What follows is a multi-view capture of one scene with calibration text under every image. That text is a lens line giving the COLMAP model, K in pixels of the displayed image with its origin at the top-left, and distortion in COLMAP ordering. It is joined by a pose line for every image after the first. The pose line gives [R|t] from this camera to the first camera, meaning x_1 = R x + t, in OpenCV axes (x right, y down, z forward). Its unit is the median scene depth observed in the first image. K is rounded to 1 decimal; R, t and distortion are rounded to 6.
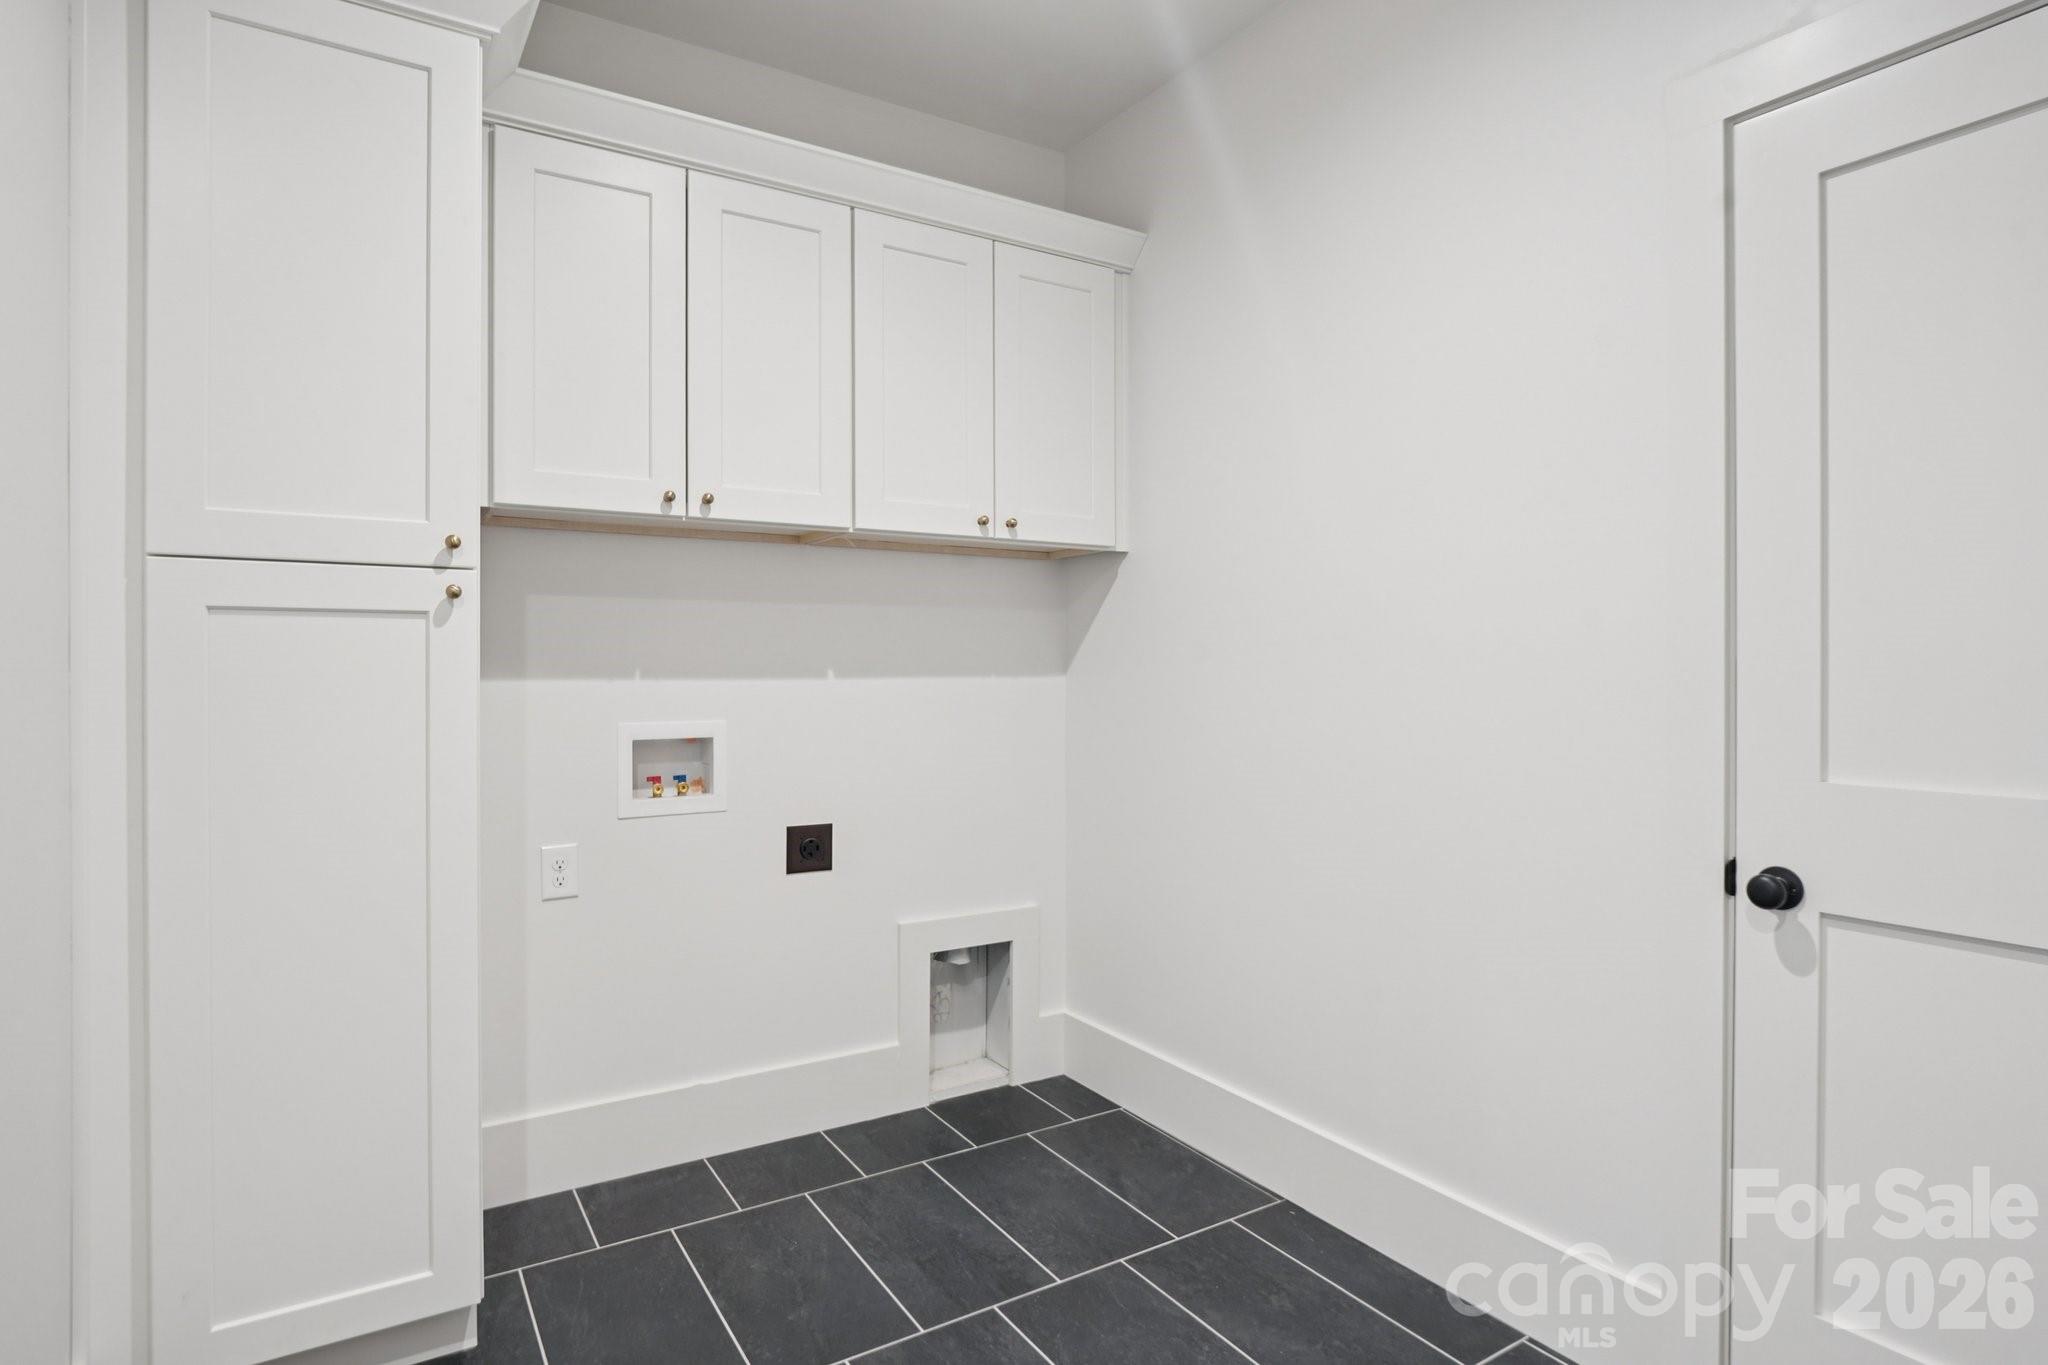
lens RADIAL K [[1089.9, 0, 1028.1], [0, 1089.9, 674.5], [0, 0, 1]] dist [-0.000986, 0.000014]
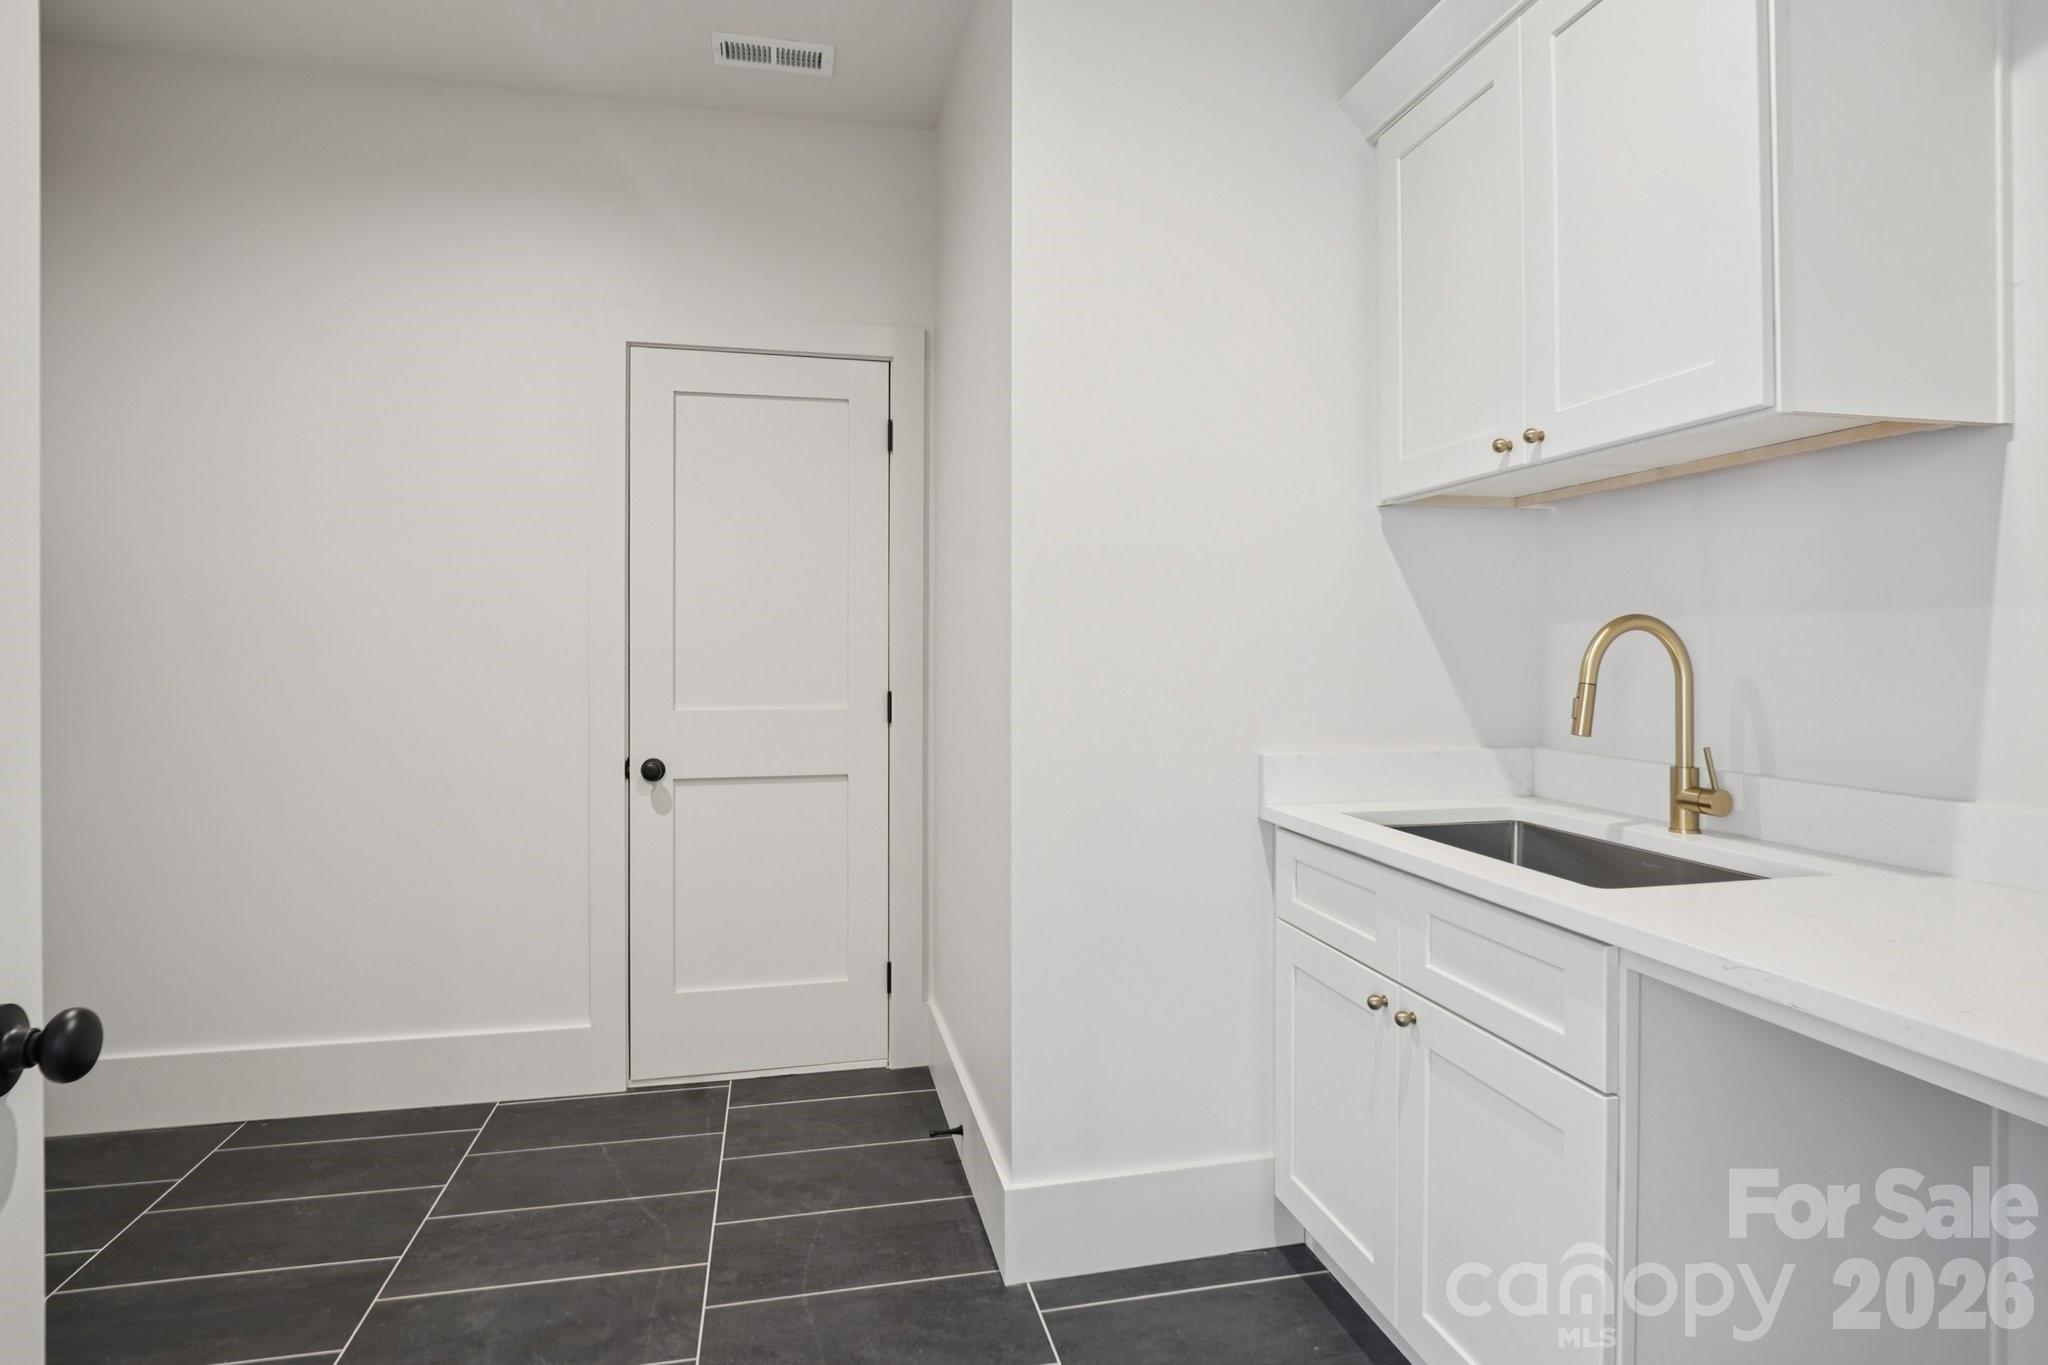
lens RADIAL K [[1089.9, 0, 1024.8], [0, 1089.9, 669.6], [0, 0, 1]] dist [-0.000986, 0.000014]
pose [[0.344212, -0.012011, 0.938815, -0.819854], [0.010505, 0.999905, 0.008941, 0.017462], [-0.938833, 0.006785, 0.344305, -0.222142]]
